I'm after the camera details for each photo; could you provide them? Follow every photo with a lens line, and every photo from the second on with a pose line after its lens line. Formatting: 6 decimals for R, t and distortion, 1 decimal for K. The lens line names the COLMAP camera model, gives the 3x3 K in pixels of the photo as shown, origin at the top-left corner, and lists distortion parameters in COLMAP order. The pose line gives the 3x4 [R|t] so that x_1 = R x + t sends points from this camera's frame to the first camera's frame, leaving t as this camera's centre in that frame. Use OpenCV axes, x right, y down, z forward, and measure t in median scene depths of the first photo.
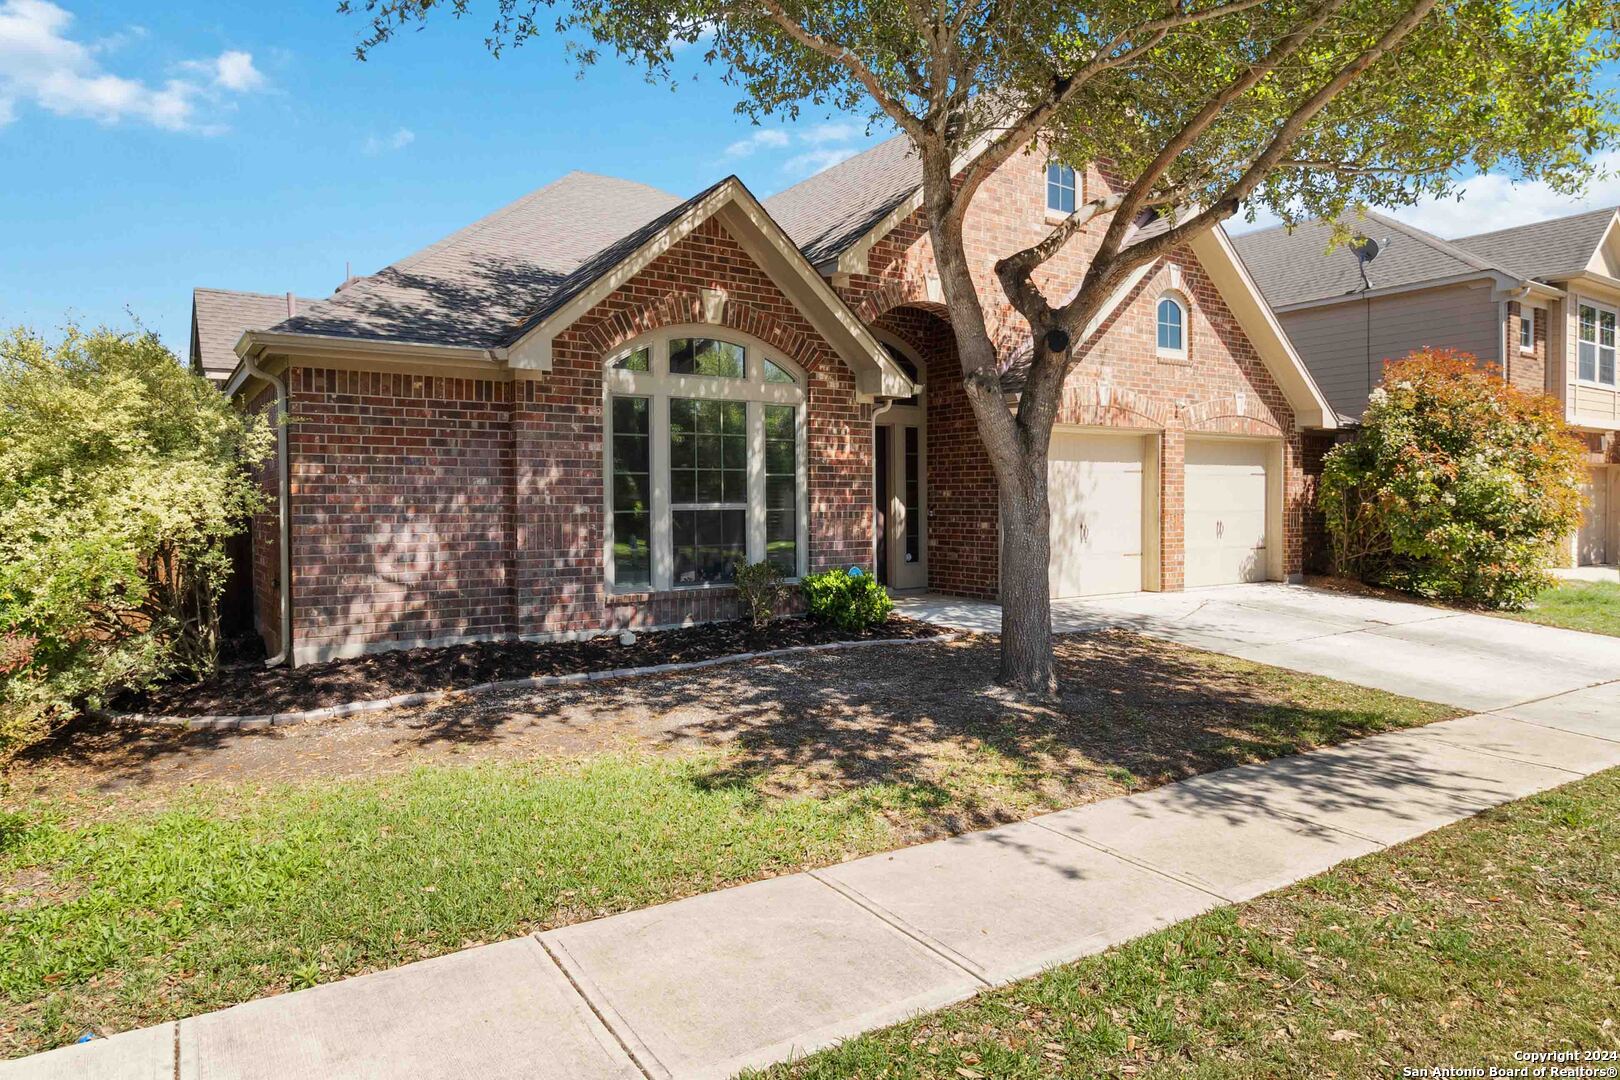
lens RADIAL K [[892.9, 0, 810.1], [0, 892.9, 486.1], [0, 0, 1]] dist [-0.000064, 0.000034]
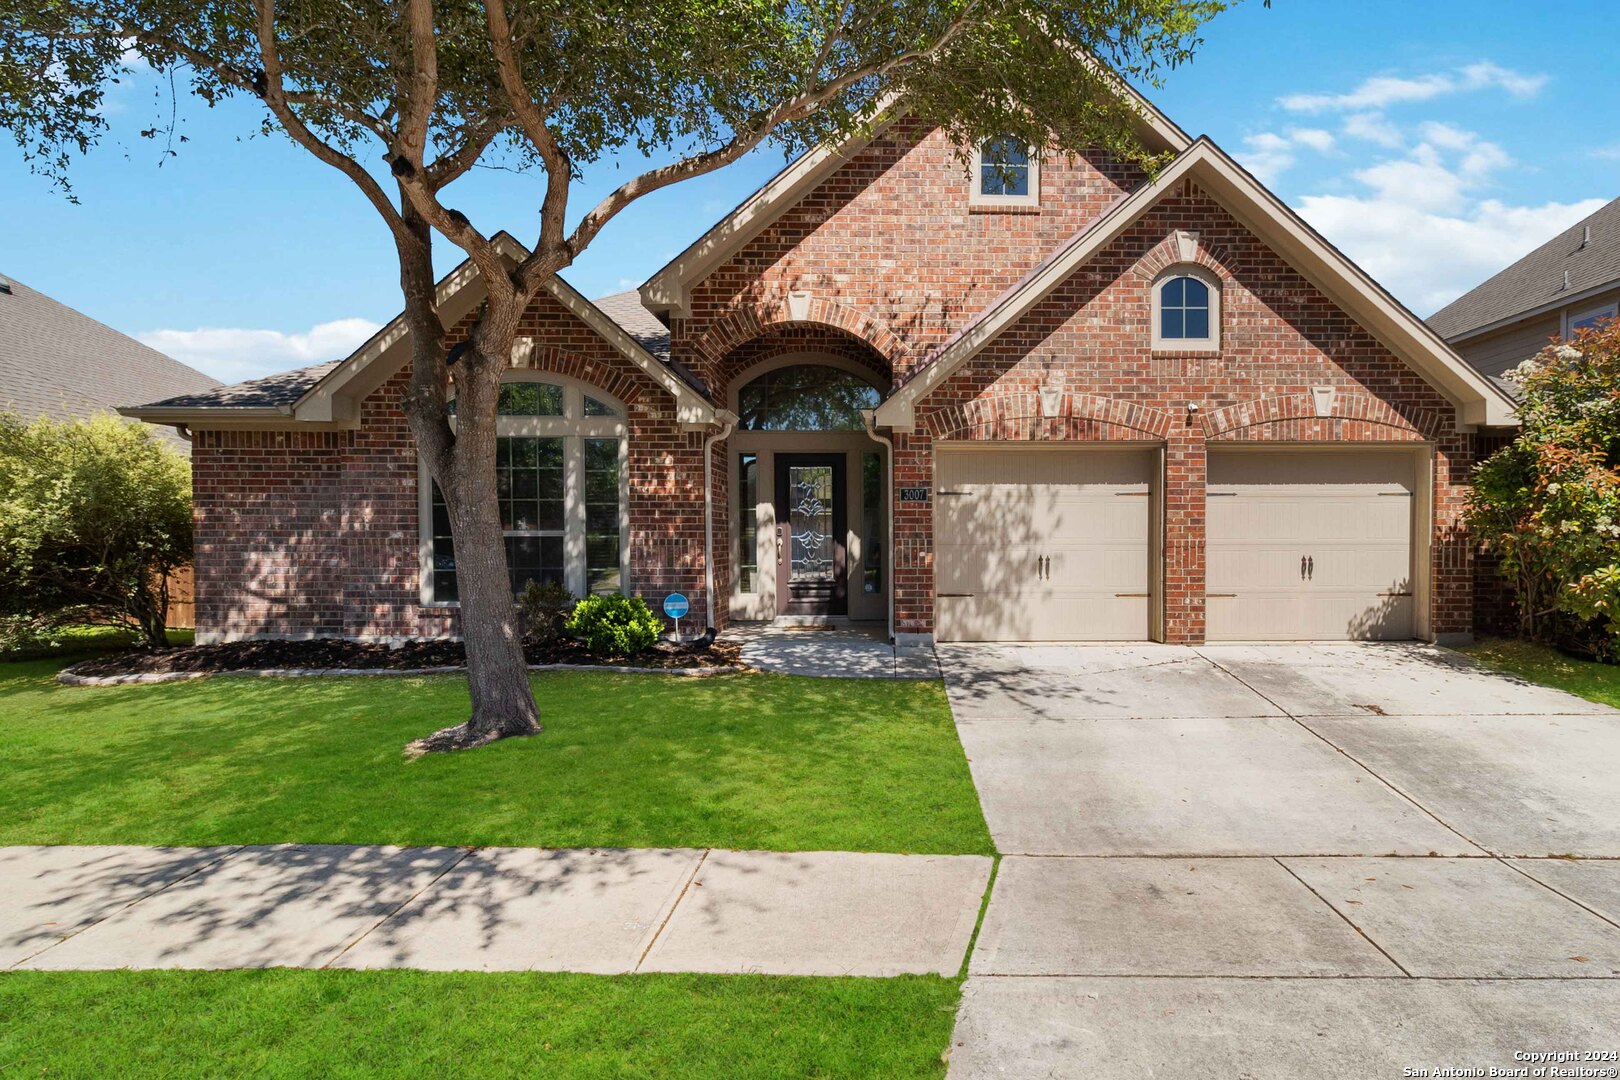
lens RADIAL K [[794.8, 0, 814.3], [0, 794.8, 519.3], [0, 0, 1]] dist [0.000846, -0.000158]
pose [[0.866360, -0.001803, -0.499417, 0.660938], [0.005519, 0.999967, 0.005965, 0.001639], [0.499389, -0.007924, 0.866341, 0.309357]]
